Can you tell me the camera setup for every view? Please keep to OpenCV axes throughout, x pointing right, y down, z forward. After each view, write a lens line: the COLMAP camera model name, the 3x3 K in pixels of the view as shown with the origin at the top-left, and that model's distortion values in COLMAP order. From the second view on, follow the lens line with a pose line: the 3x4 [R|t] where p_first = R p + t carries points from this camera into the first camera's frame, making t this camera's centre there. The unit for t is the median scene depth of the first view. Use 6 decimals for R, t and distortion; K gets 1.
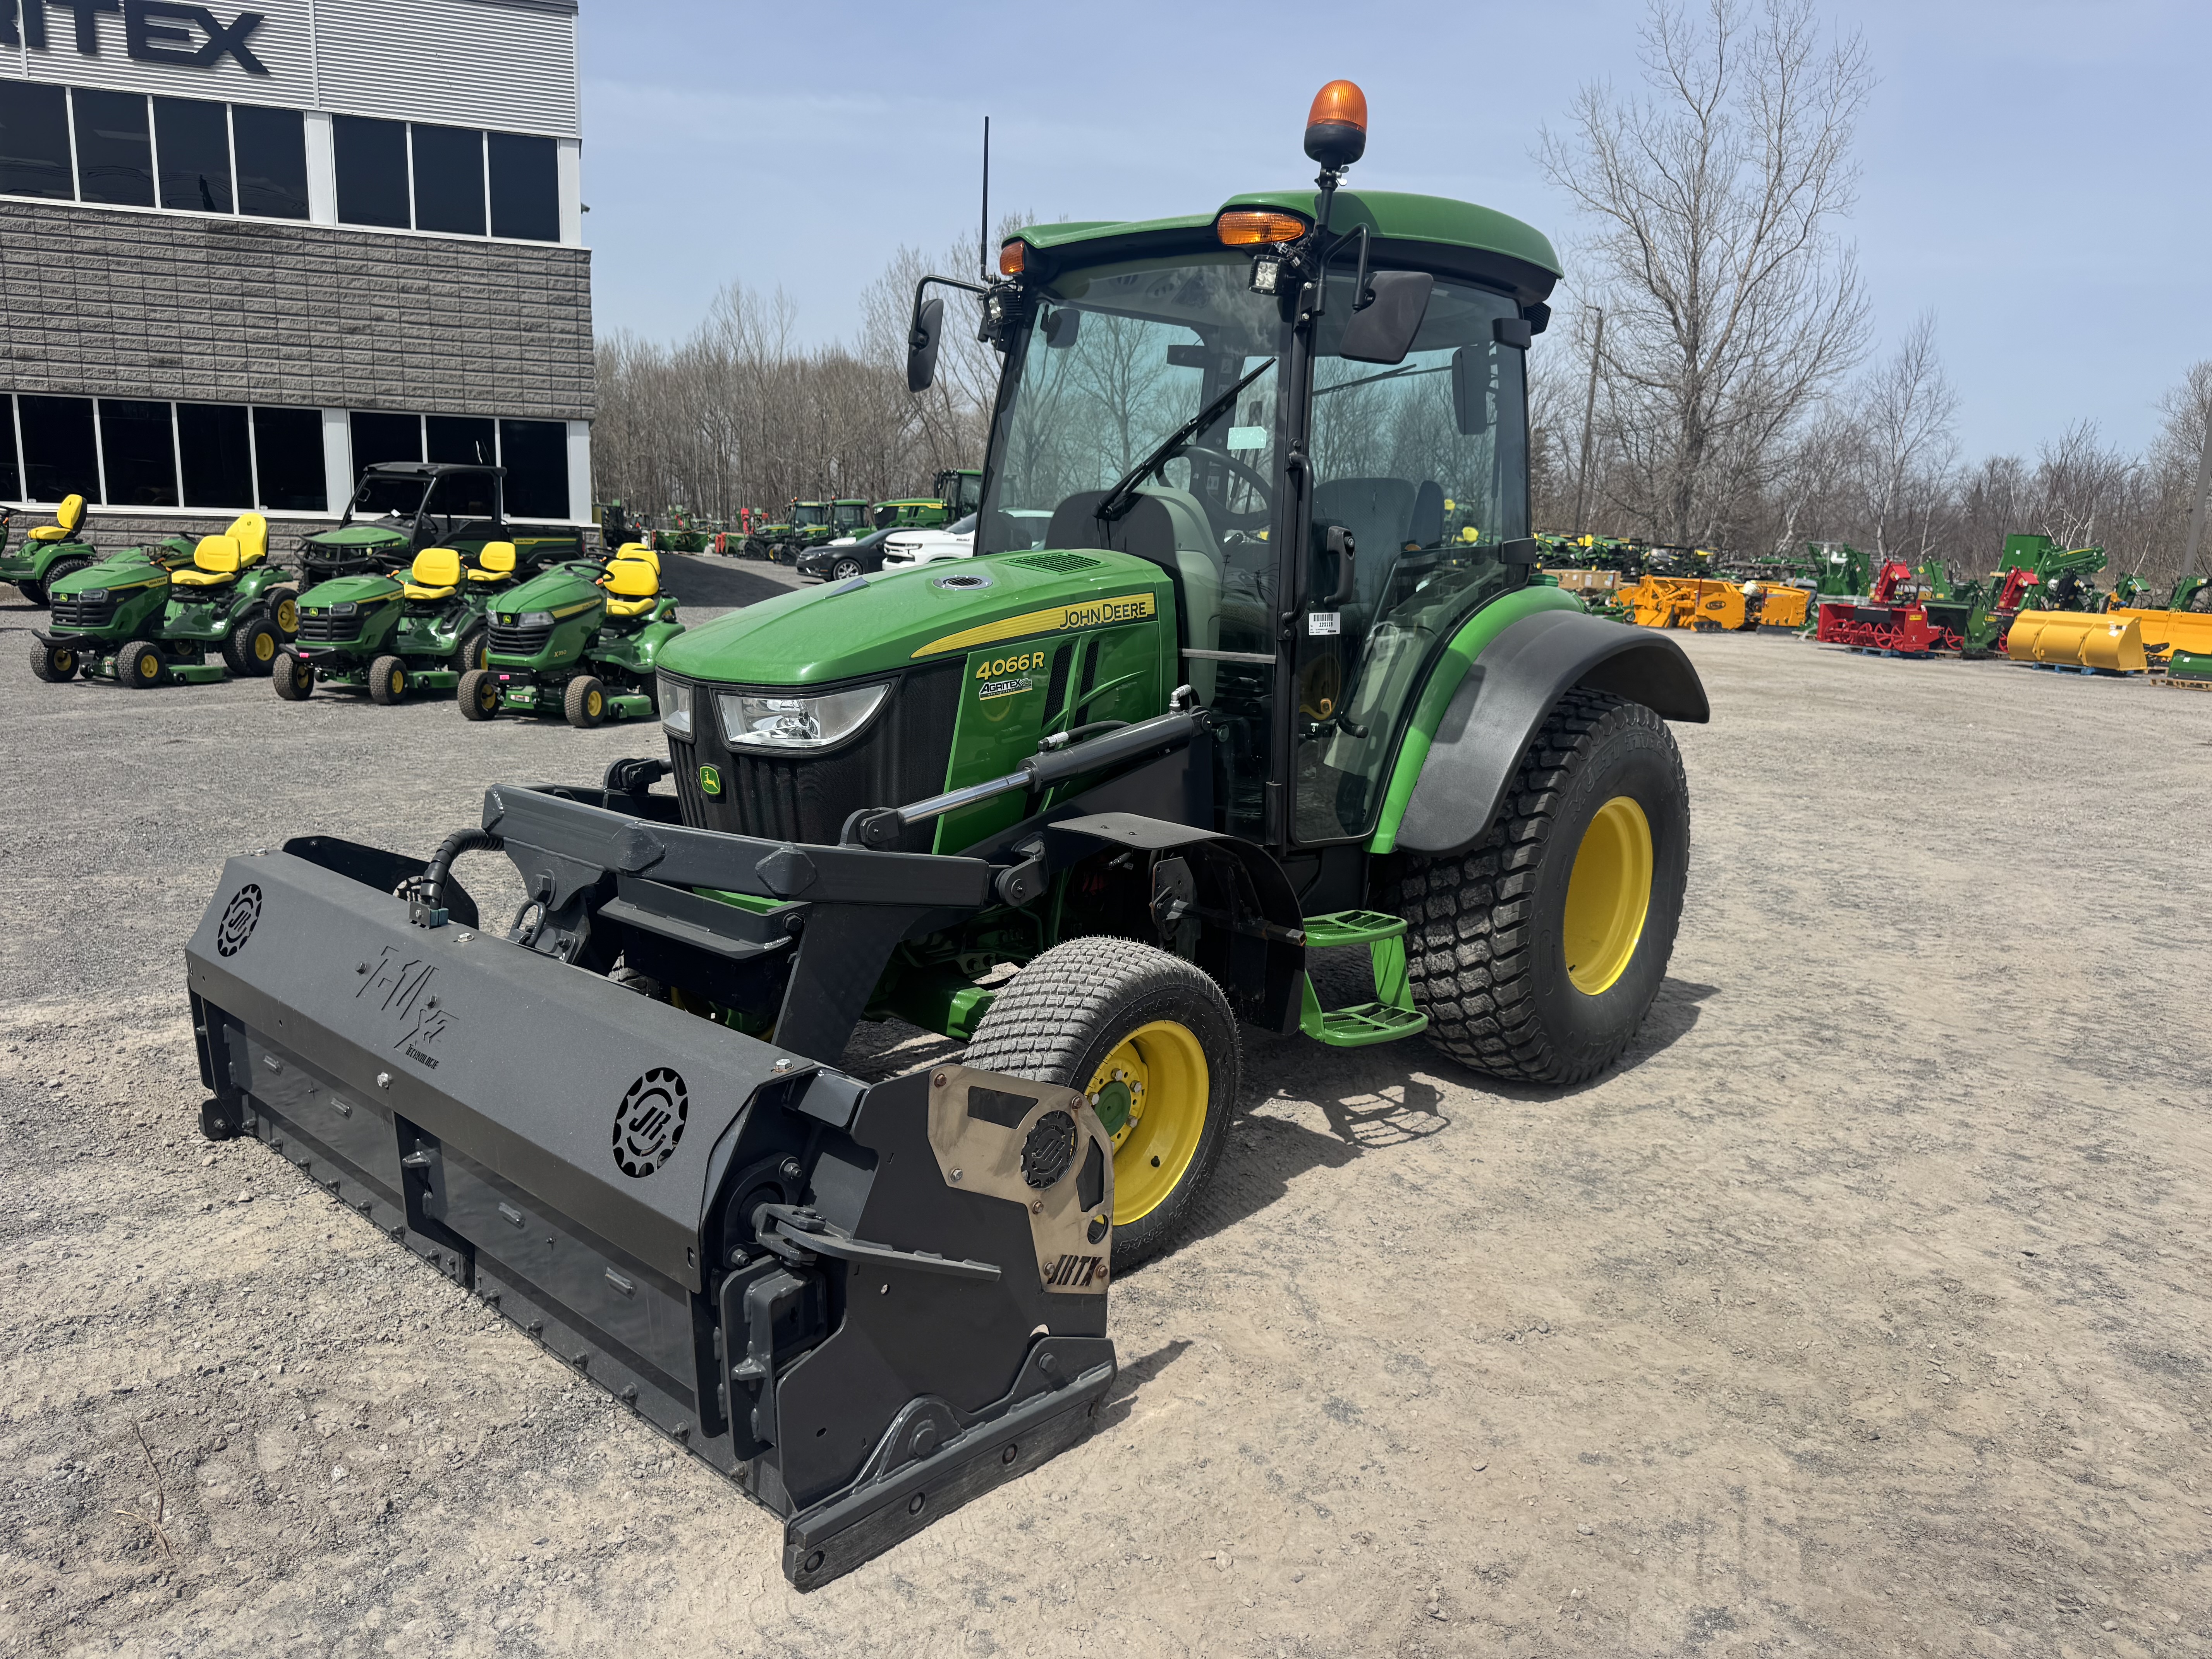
lens RADIAL K [[1561.0, 0, 1106.0], [0, 1561.0, 829.5], [0, 0, 1]] dist [0.108045, -0.154333]
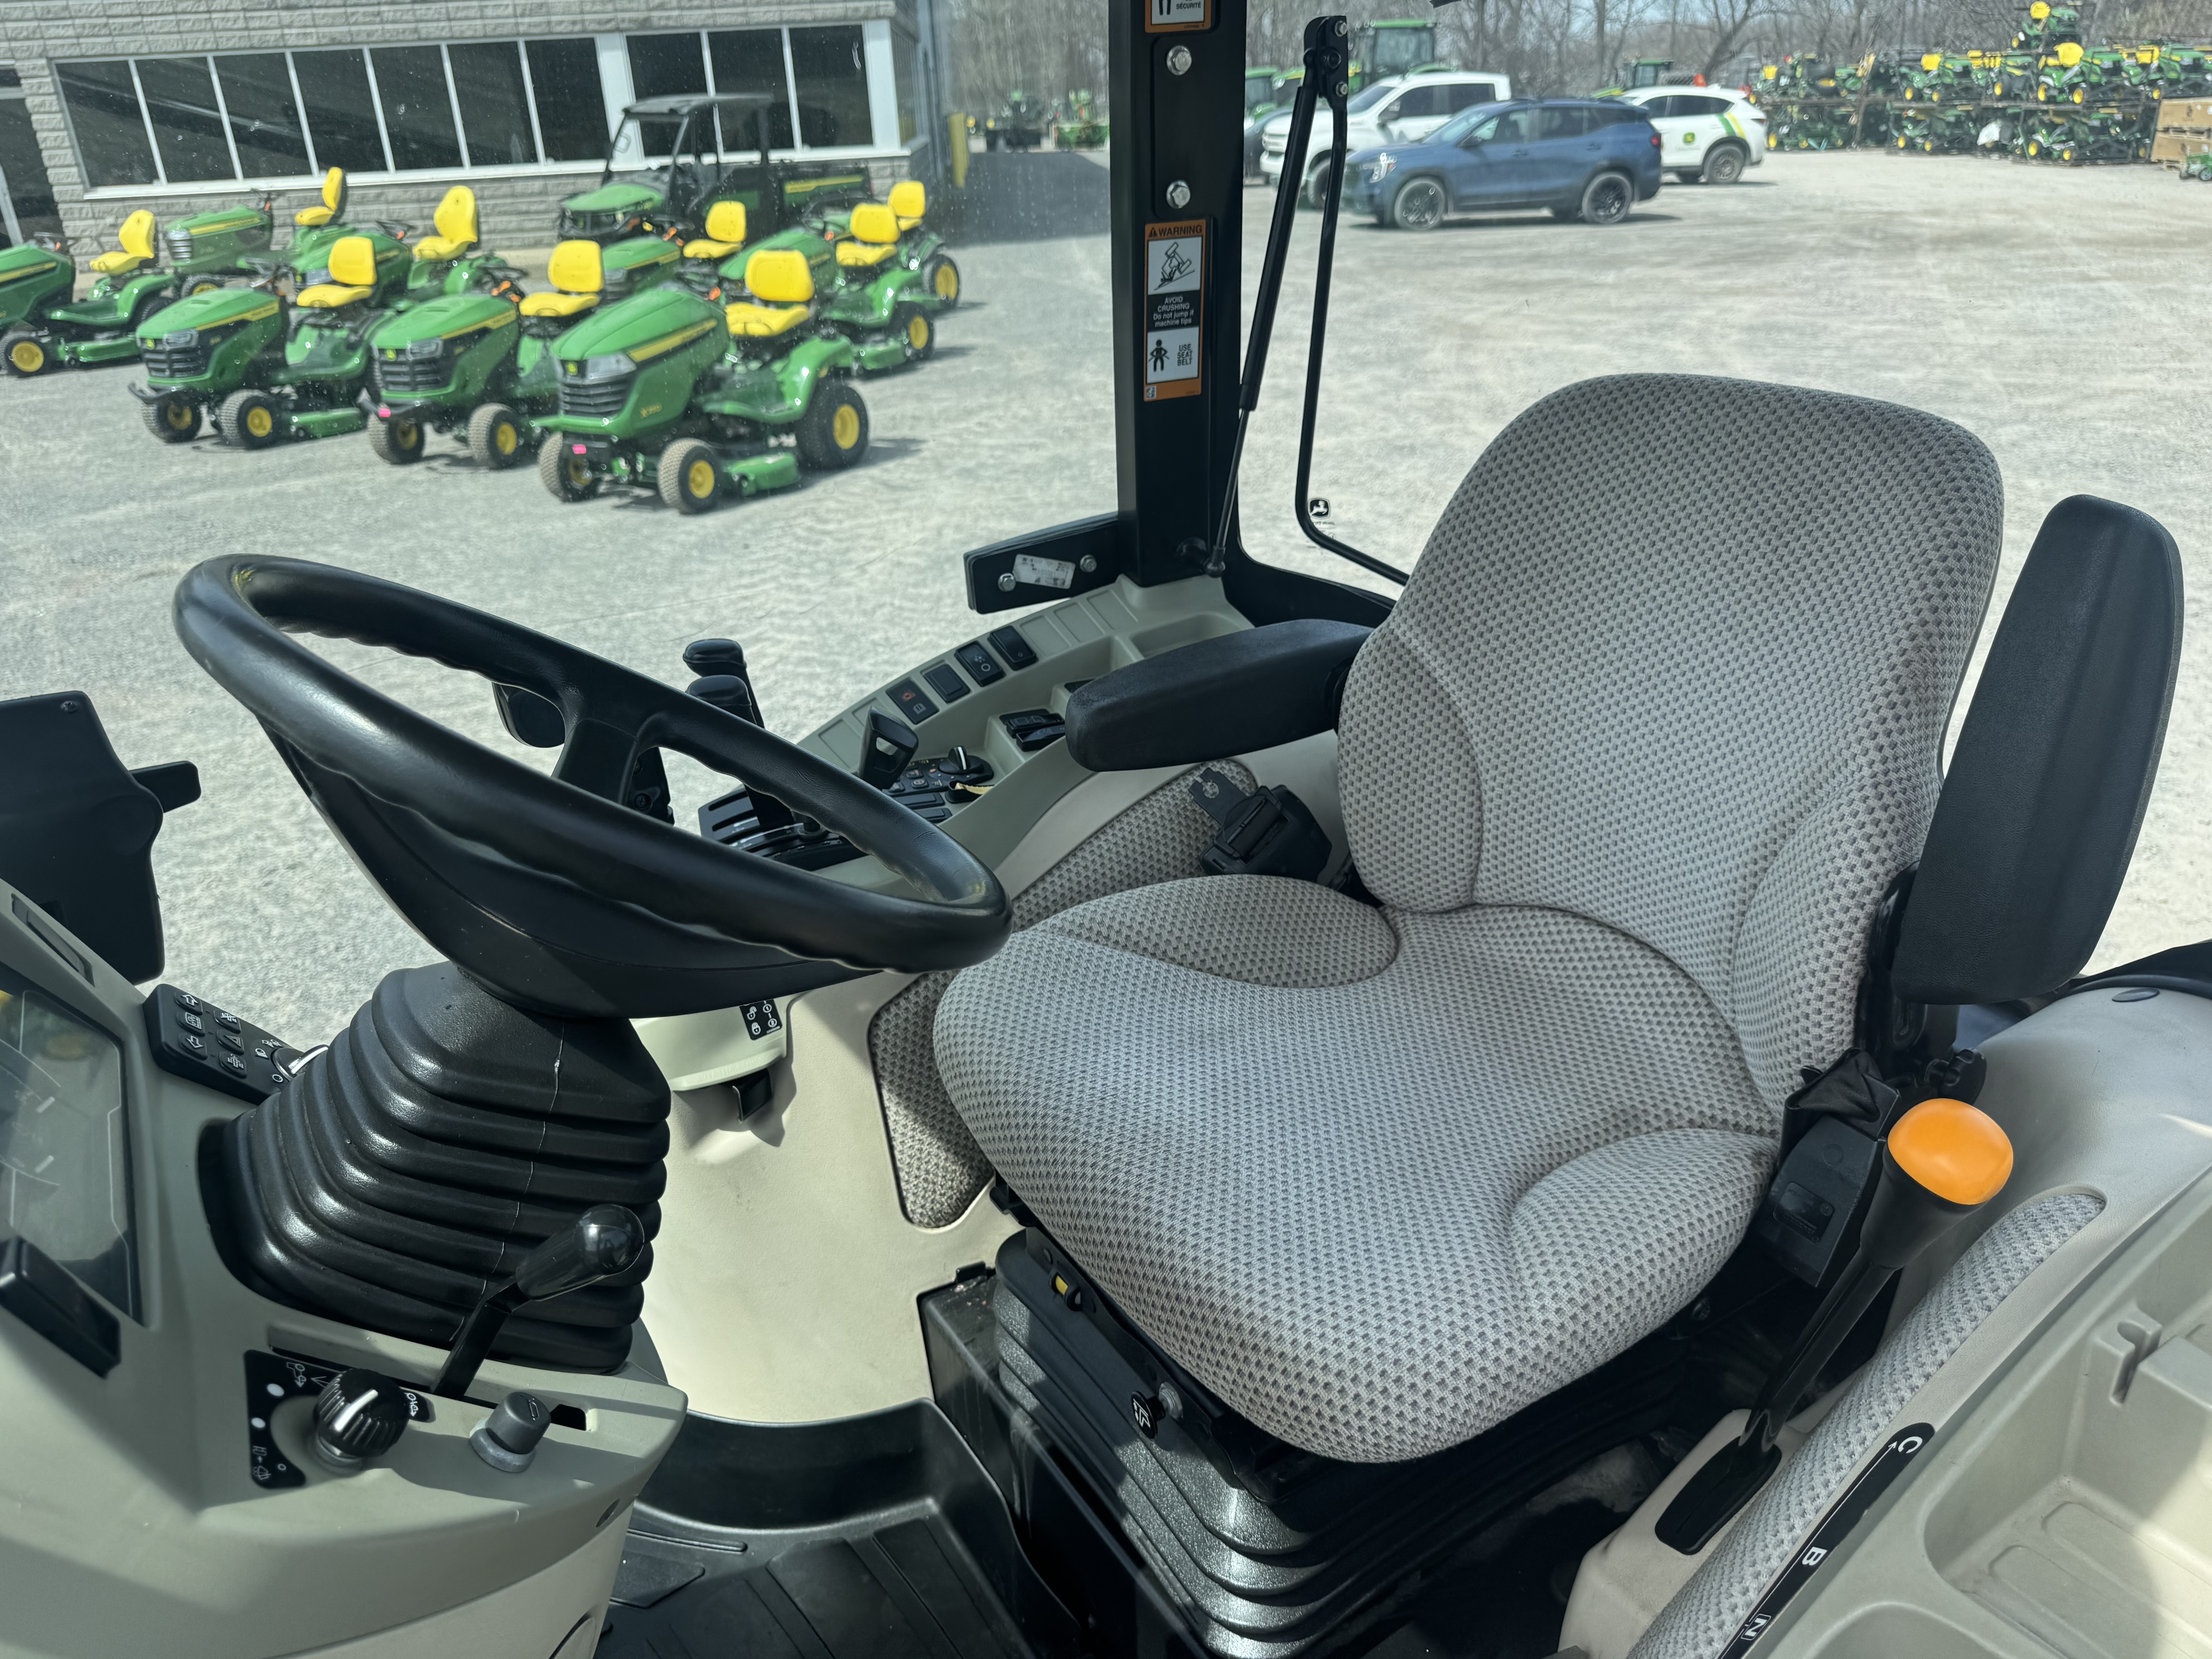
lens RADIAL K [[1565.1, 0, 1102.5], [0, 1565.1, 778.2], [0, 0, 1]] dist [0.067371, -0.108906]
pose [[0.957739, 0.039650, -0.284894, 0.131214], [0.025302, 0.975001, 0.220754, -0.213241], [0.286525, -0.218633, 0.932793, 0.741404]]
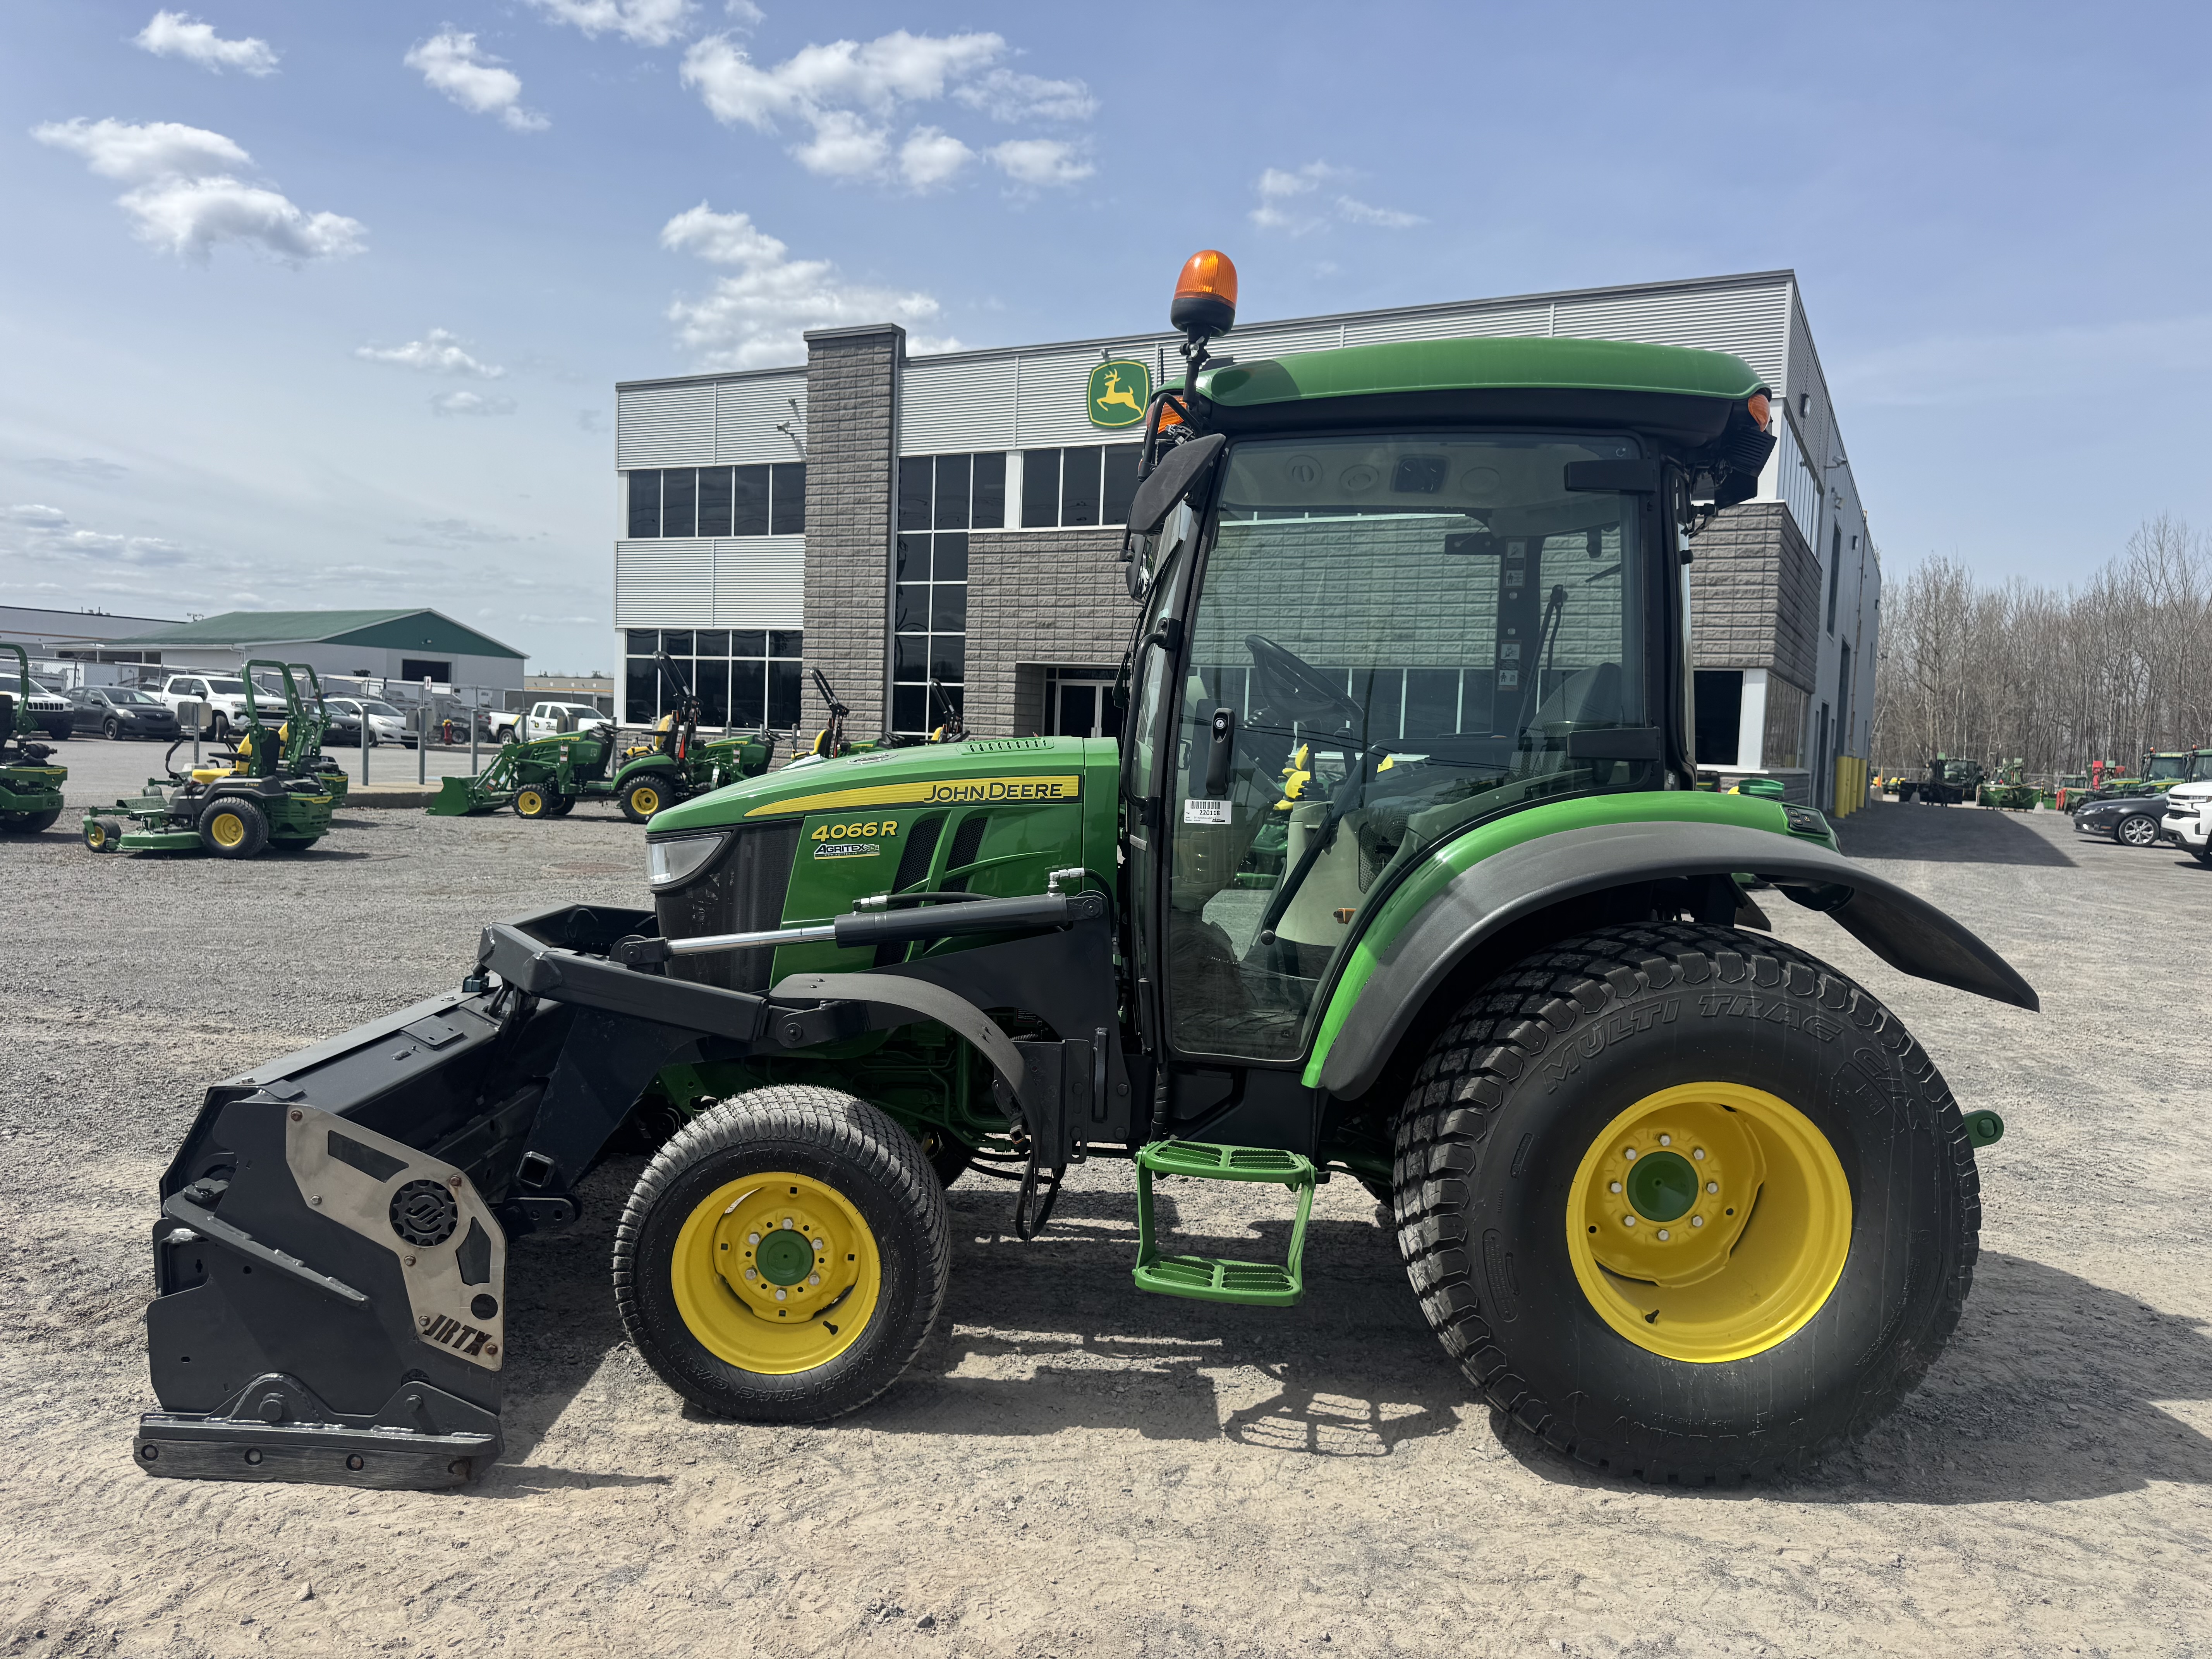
lens RADIAL K [[1561.0, 0, 1106.0], [0, 1561.0, 829.5], [0, 0, 1]] dist [0.108045, -0.154333]
pose [[0.667381, 0.034558, -0.743914, 0.579342], [-0.153190, 0.983931, -0.091722, -0.021770], [0.728790, 0.175174, 0.661951, 0.269449]]
